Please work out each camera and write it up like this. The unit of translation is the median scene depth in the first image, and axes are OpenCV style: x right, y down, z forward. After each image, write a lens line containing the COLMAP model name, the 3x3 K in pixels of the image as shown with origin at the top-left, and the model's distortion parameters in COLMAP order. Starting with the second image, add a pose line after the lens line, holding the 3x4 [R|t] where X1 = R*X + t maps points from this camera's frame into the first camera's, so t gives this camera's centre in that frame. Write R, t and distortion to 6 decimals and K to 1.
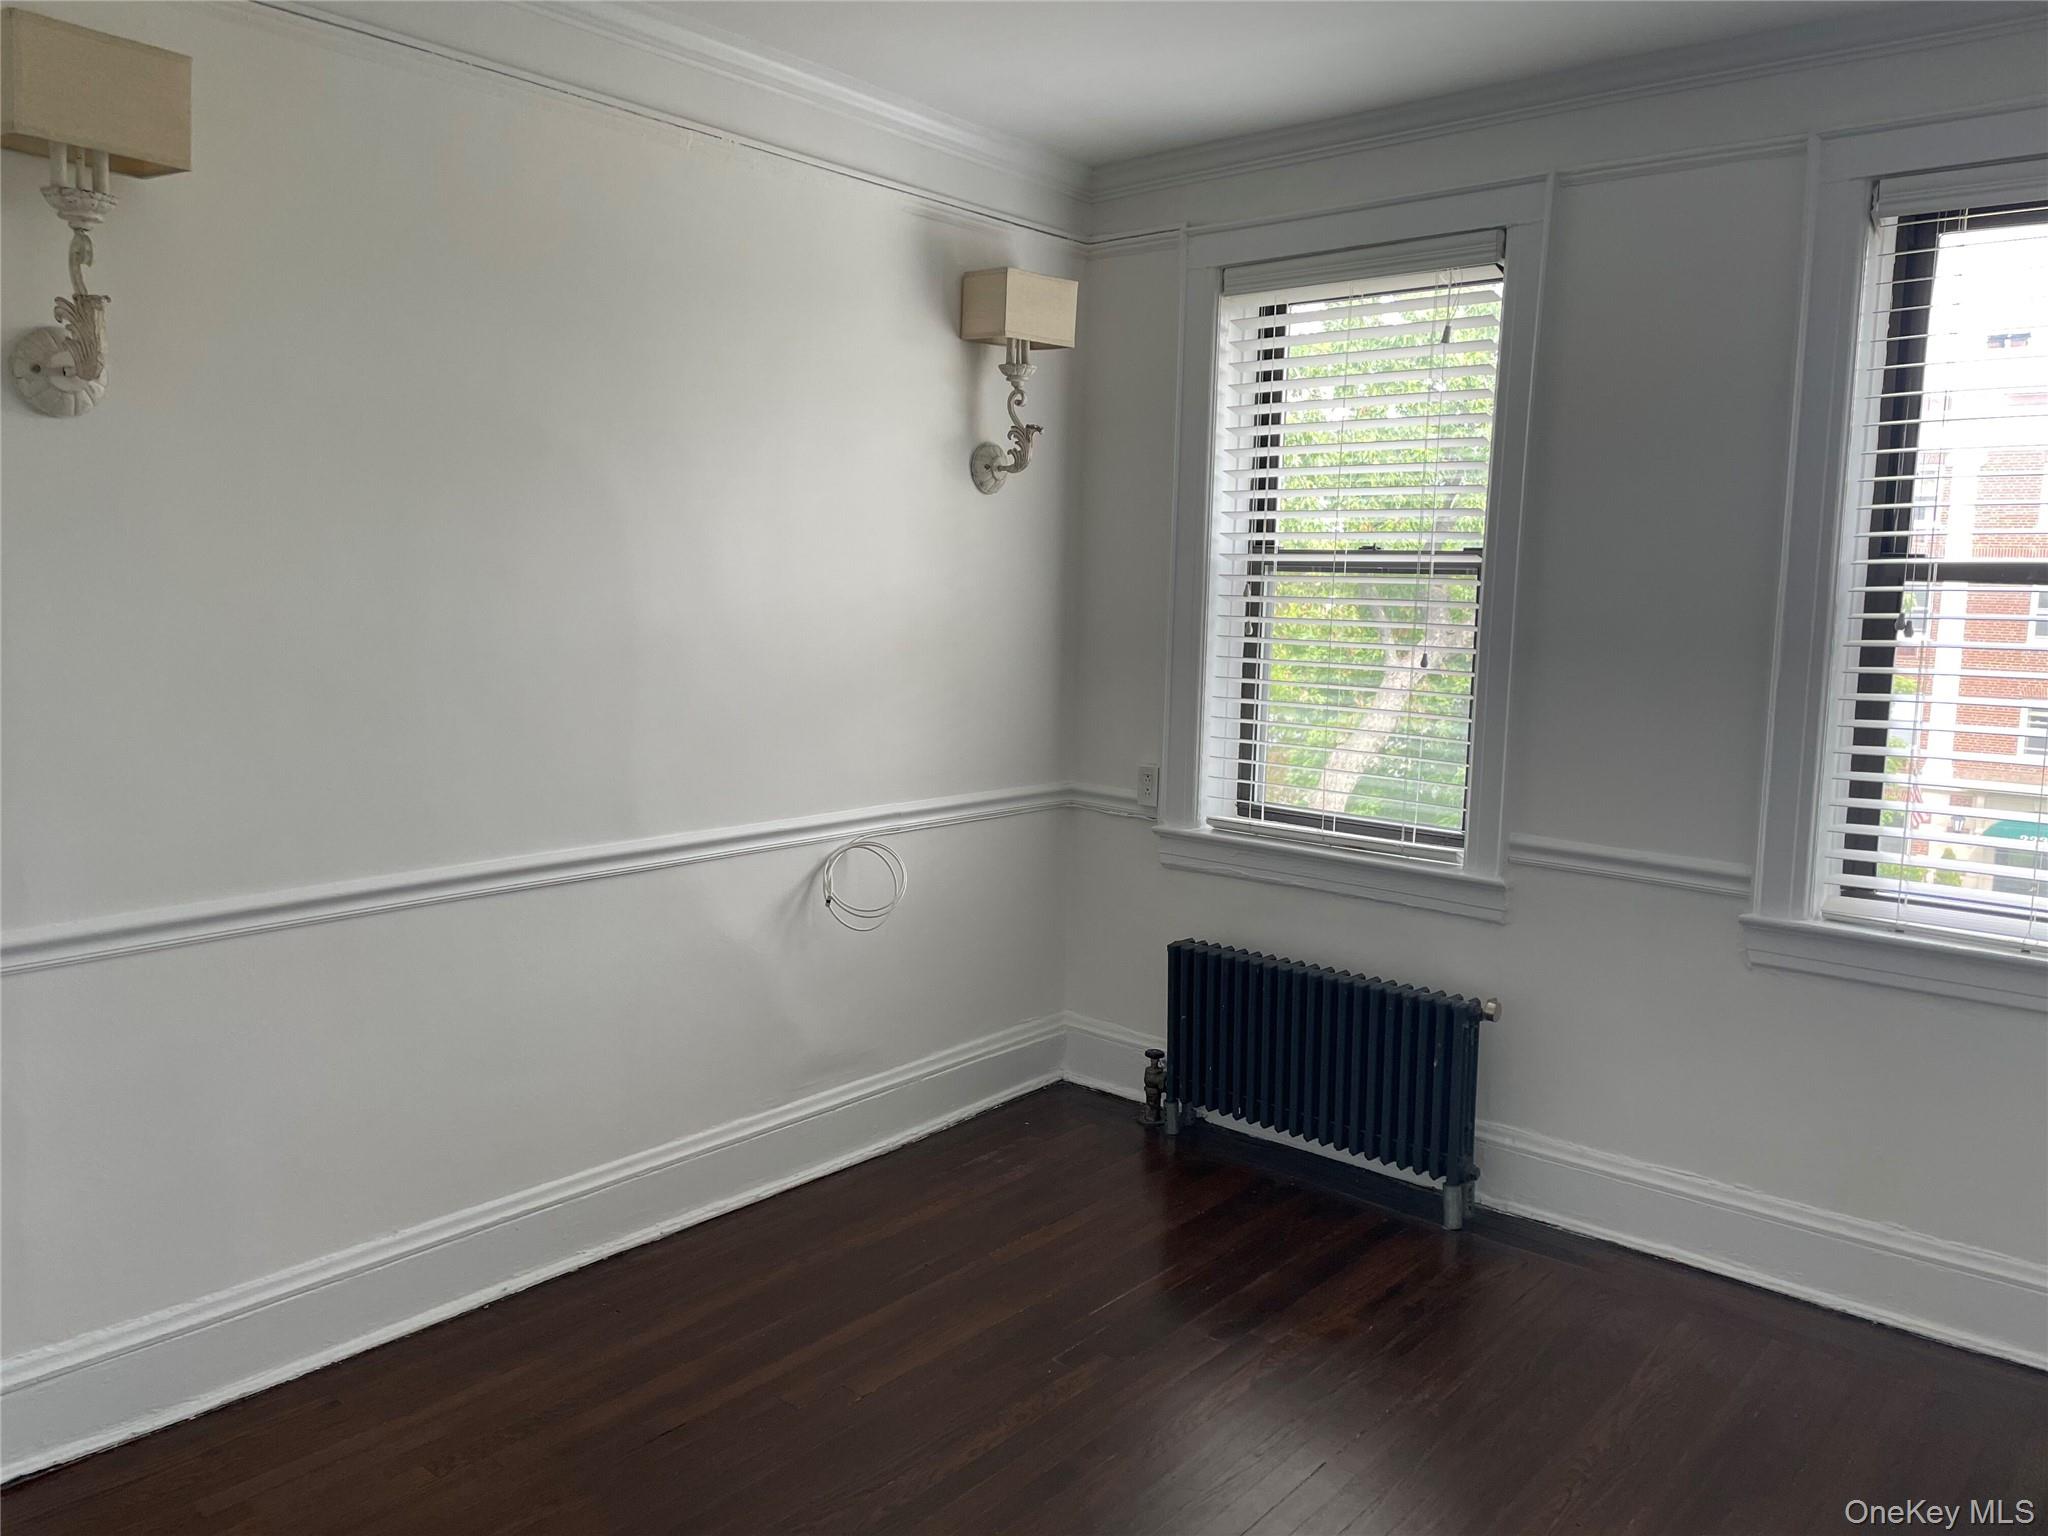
lens RADIAL K [[1509.6, 0, 1023.0], [0, 1509.6, 794.7], [0, 0, 1]] dist [0.002846, 0.001750]
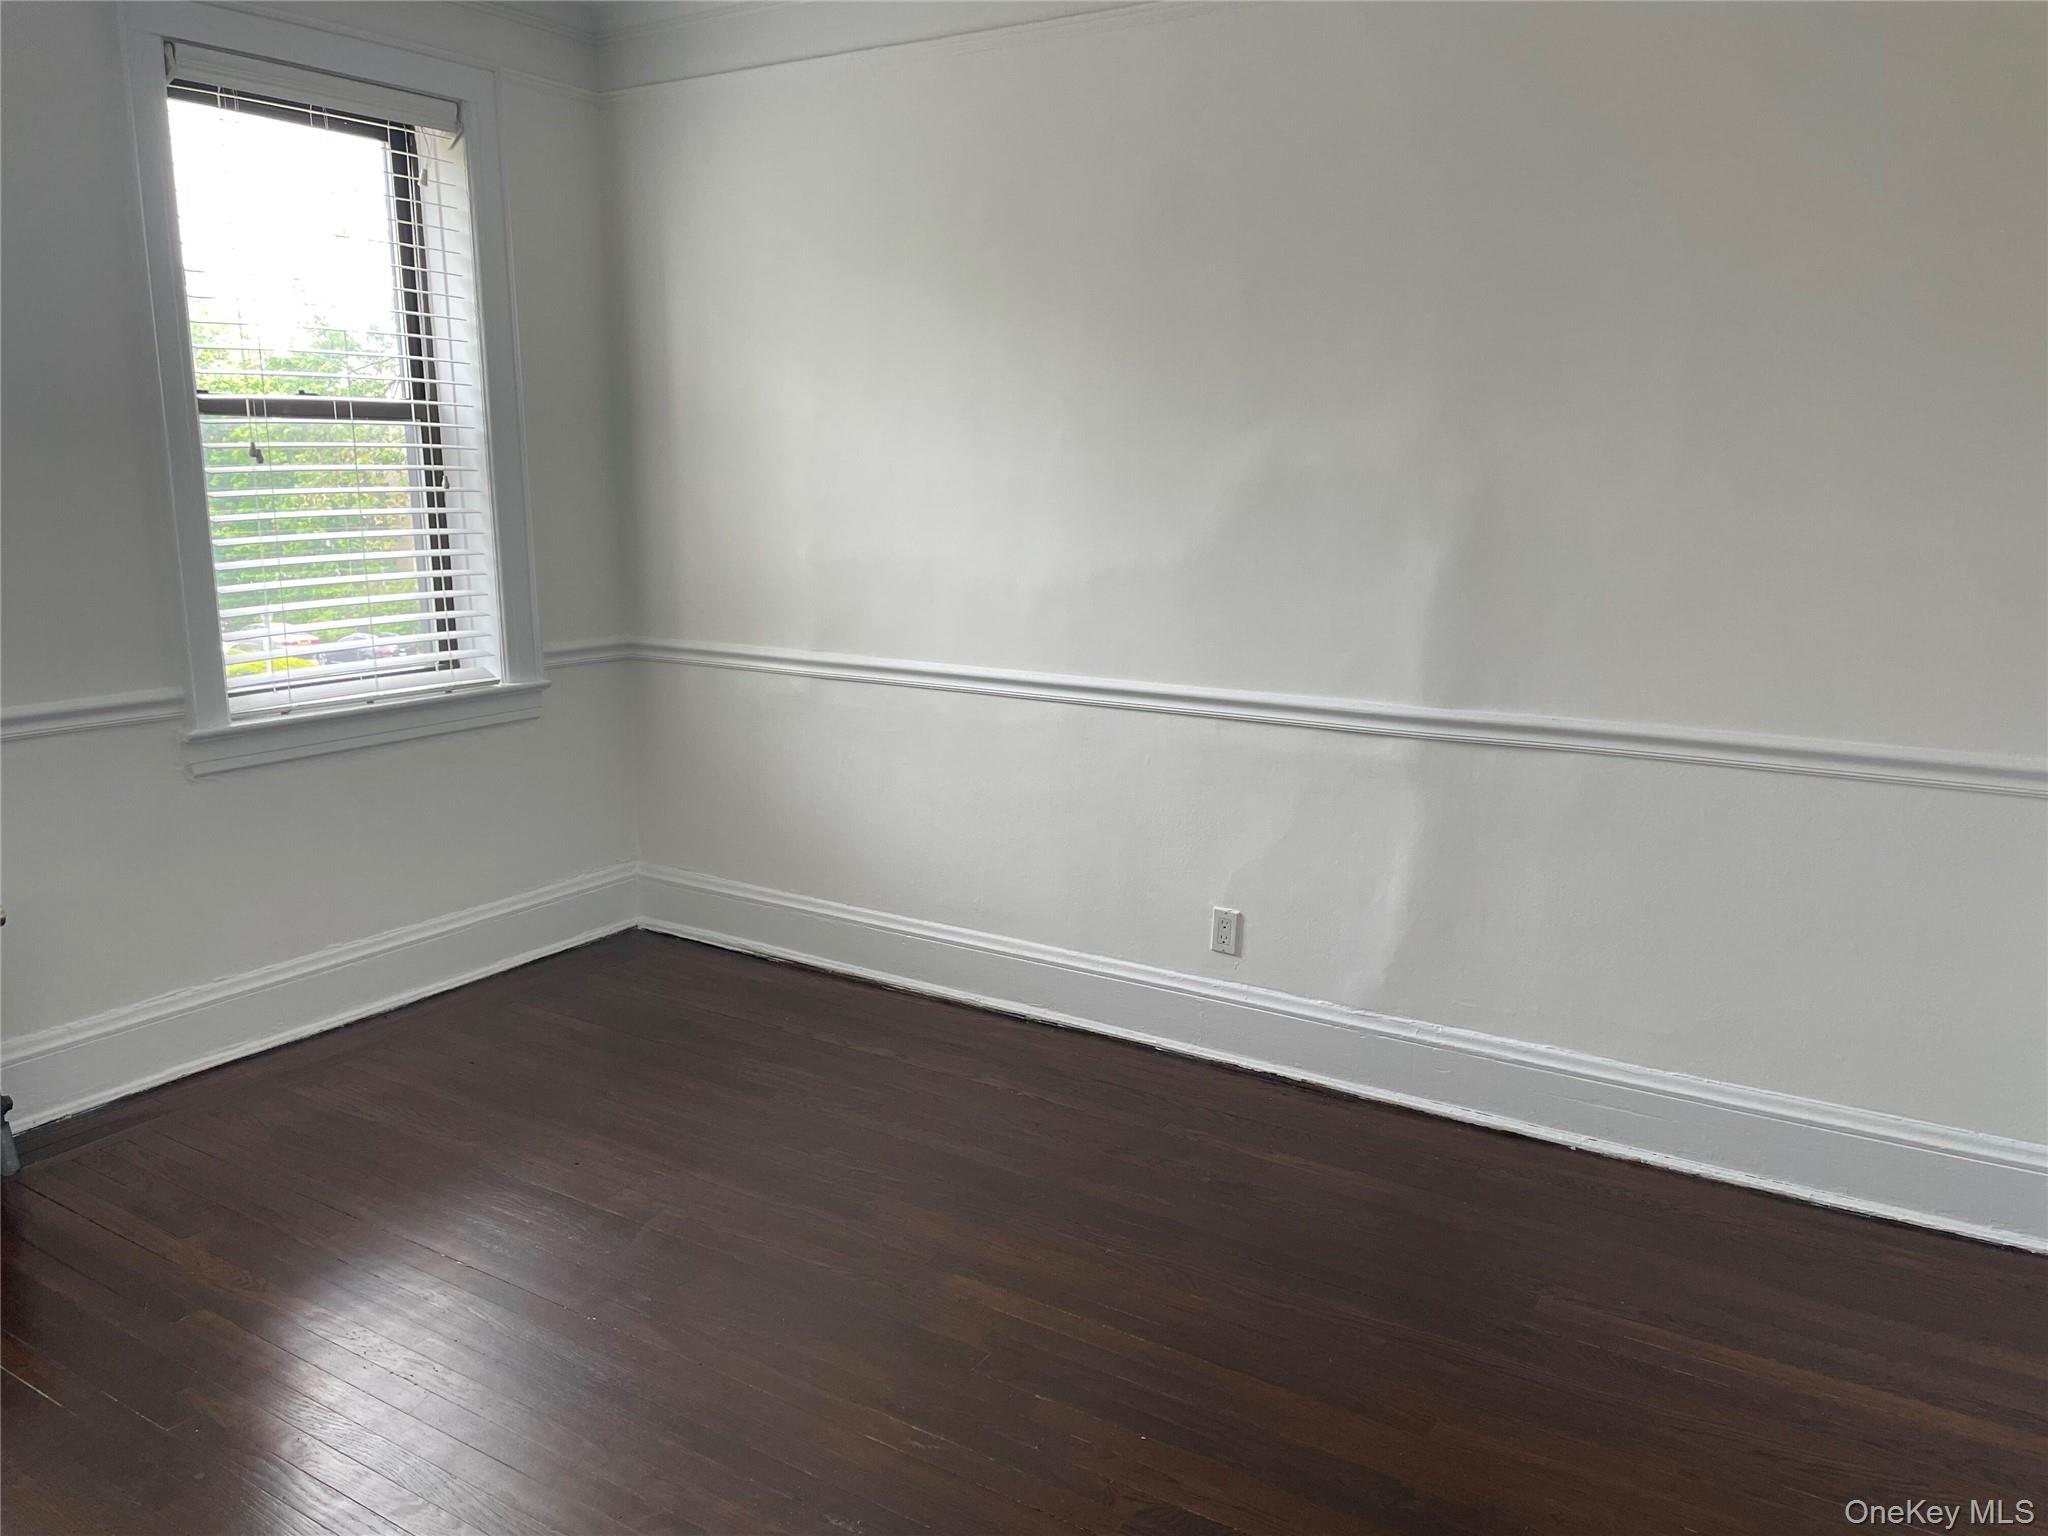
lens RADIAL K [[1556.1, 0, 1024.0], [0, 1556.1, 768.0], [0, 0, 1]] dist [0.069643, 0.000428]
pose [[-0.130893, -0.229080, 0.964567, -0.719058], [0.125998, 0.961204, 0.245379, -0.102033], [-0.983357, 0.153652, -0.096952, 0.553207]]
